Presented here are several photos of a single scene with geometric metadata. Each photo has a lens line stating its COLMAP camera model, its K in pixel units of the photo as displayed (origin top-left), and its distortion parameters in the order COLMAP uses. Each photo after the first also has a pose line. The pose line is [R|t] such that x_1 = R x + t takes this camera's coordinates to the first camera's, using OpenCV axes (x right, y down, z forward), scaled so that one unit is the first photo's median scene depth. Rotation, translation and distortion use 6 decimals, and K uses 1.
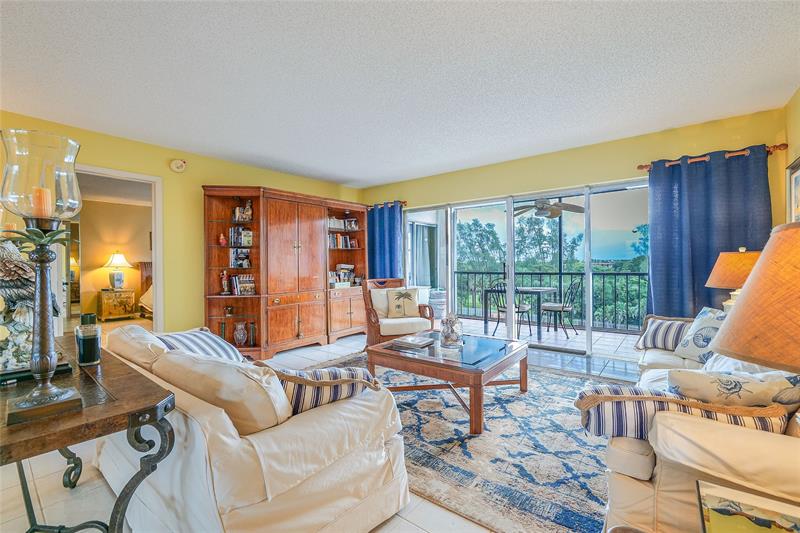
lens RADIAL K [[346.7, 0, 398.6], [0, 346.7, 261.5], [0, 0, 1]] dist [-0.012510, 0.000847]
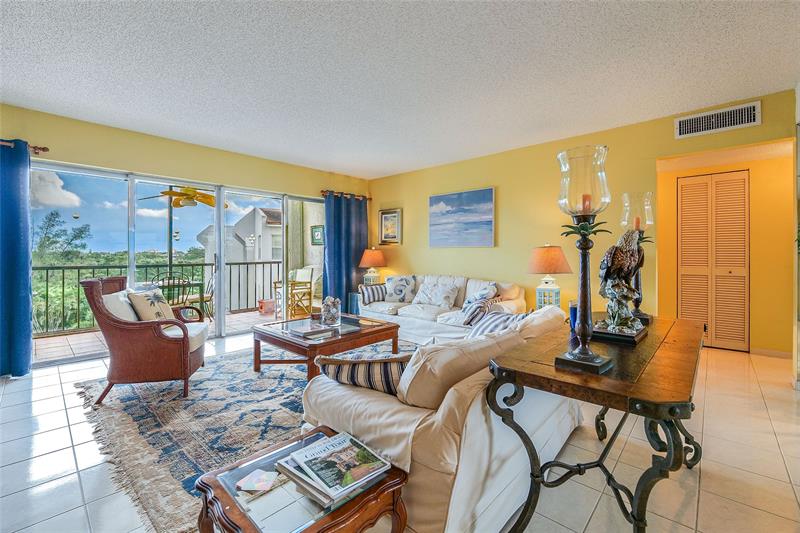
lens RADIAL K [[346.7, 0, 398.6], [0, 346.7, 261.5], [0, 0, 1]] dist [-0.012510, 0.000847]
pose [[0.057881, -0.014056, 0.998225, -0.417577], [-0.005004, 0.999884, 0.014369, 0.005165], [-0.998311, -0.005827, 0.057804, 0.298573]]
